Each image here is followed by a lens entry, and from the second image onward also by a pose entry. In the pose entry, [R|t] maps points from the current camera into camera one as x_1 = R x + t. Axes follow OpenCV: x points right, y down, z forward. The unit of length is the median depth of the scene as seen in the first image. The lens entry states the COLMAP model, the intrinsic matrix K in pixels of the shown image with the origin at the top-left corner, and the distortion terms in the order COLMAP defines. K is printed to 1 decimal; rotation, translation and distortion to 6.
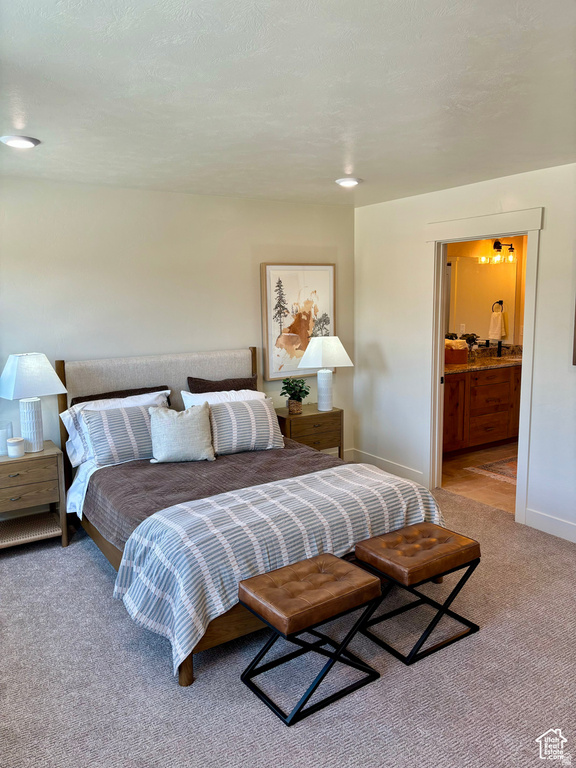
lens RADIAL K [[580.1, 0, 290.6], [0, 580.1, 379.1], [0, 0, 1]] dist [0.010197, 0.023718]
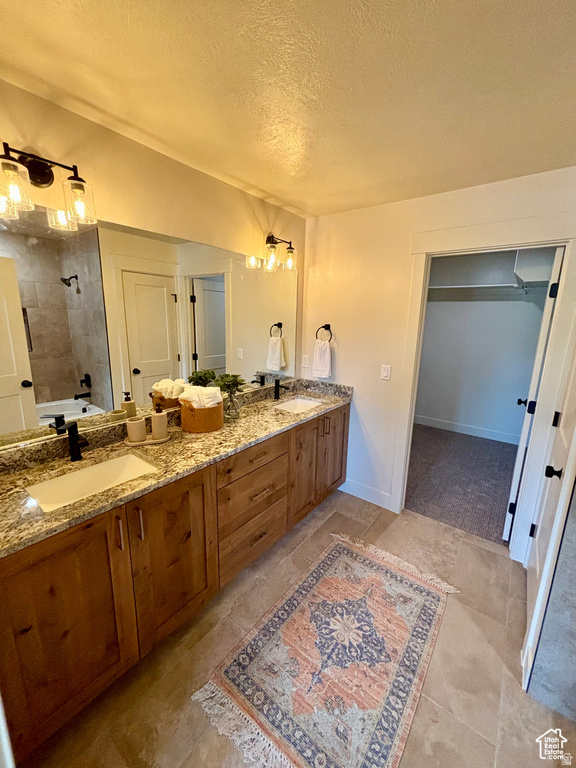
lens RADIAL K [[309.3, 0, 274.8], [0, 309.3, 385.1], [0, 0, 1]] dist [0.000654, -0.000652]
pose [[0.955571, -0.031834, 0.293035, 0.752253], [0.010600, 0.997219, 0.073768, -0.267406], [-0.294569, -0.067384, 0.953252, 1.945957]]
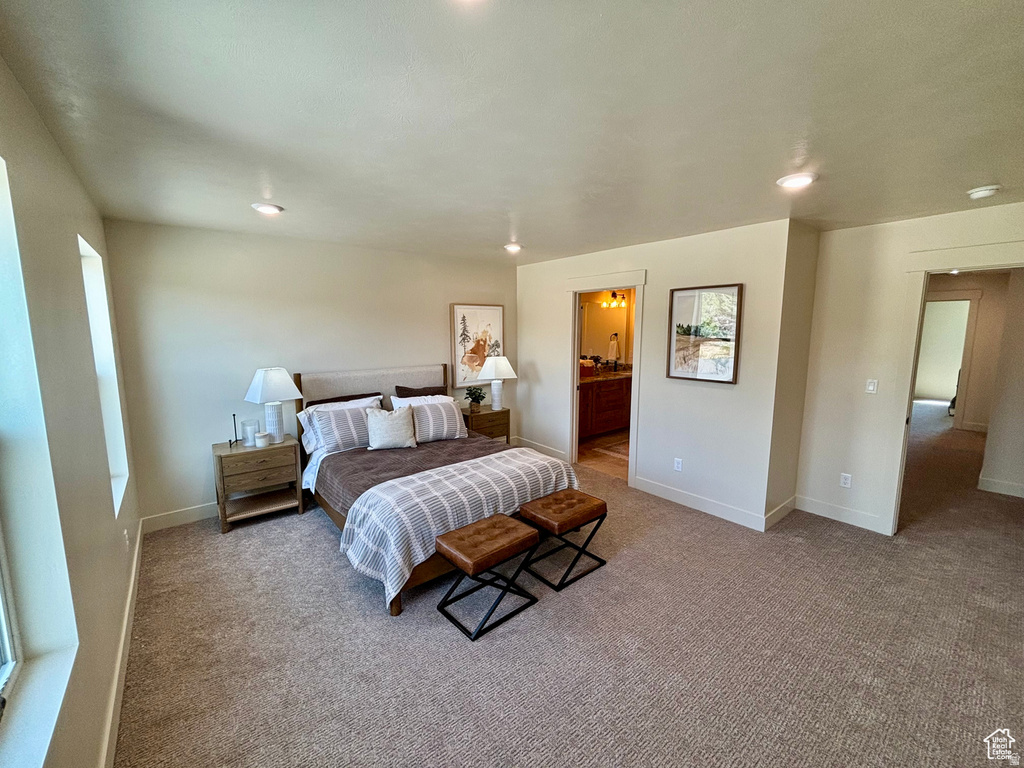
lens RADIAL K [[412.5, 0, 513.8], [0, 412.5, 382.5], [0, 0, 1]] dist [0.000654, -0.000652]
pose [[0.994391, 0.000418, 0.105769, -0.006457], [0.000797, 0.999934, -0.011444, -0.000462], [-0.105767, 0.011464, 0.994325, 0.013702]]
